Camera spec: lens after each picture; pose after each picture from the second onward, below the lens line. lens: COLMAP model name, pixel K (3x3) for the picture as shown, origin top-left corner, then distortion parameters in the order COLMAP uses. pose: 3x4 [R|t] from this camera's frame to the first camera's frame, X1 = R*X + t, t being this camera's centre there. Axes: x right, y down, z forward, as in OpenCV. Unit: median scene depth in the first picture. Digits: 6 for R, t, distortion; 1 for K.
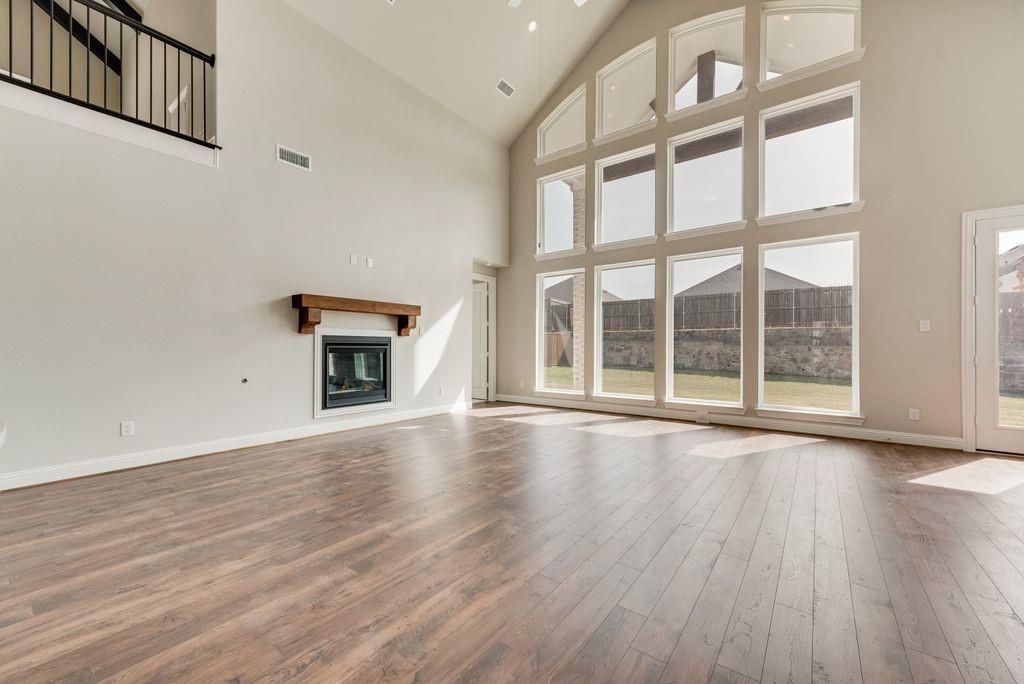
lens RADIAL K [[403.0, 0, 512.2], [0, 403.0, 346.0], [0, 0, 1]] dist [0.004077, -0.000678]
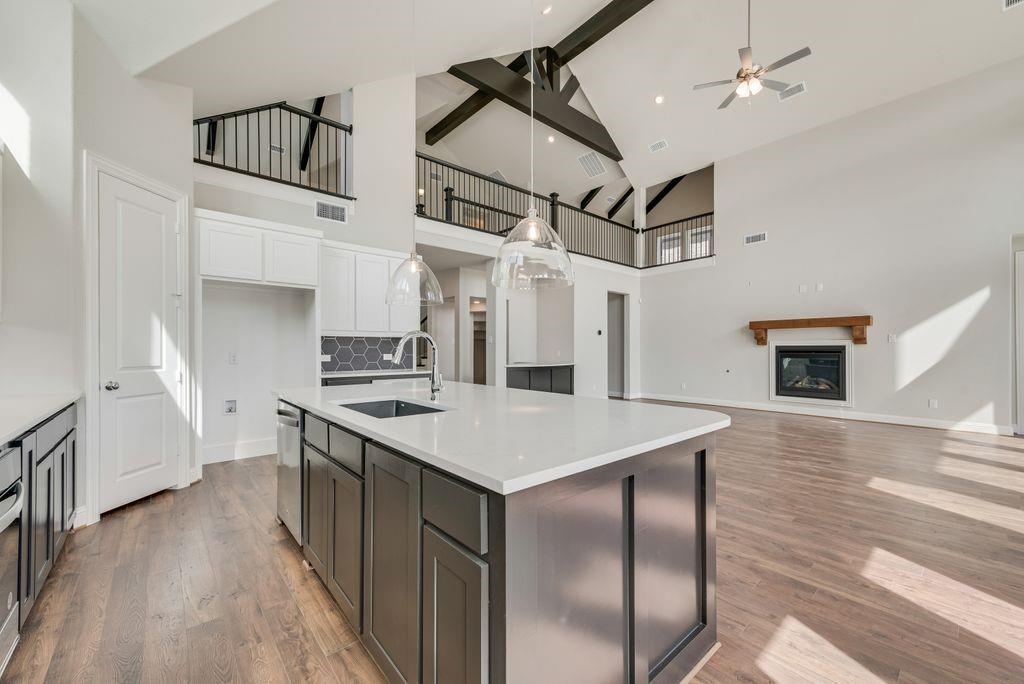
lens RADIAL K [[403.0, 0, 513.9], [0, 403.0, 346.6], [0, 0, 1]] dist [0.004077, -0.000678]
pose [[-0.207344, -0.008884, -0.978228, 1.043176], [0.005182, 0.999935, -0.010180, -0.011679], [0.978254, -0.007180, -0.207284, 0.312172]]
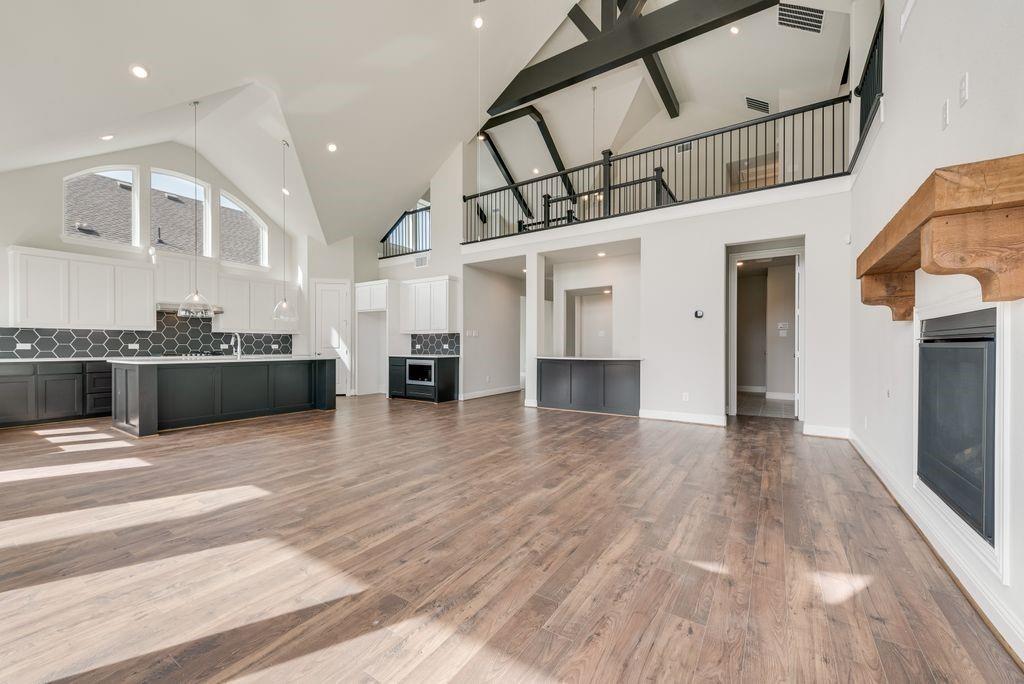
lens RADIAL K [[403.0, 0, 513.5], [0, 403.0, 347.7], [0, 0, 1]] dist [0.004077, -0.000678]
pose [[-0.997553, -0.003642, -0.069818, 0.037240], [-0.003508, 0.999992, -0.002039, 0.006487], [0.069825, -0.001789, -0.997558, 1.262494]]
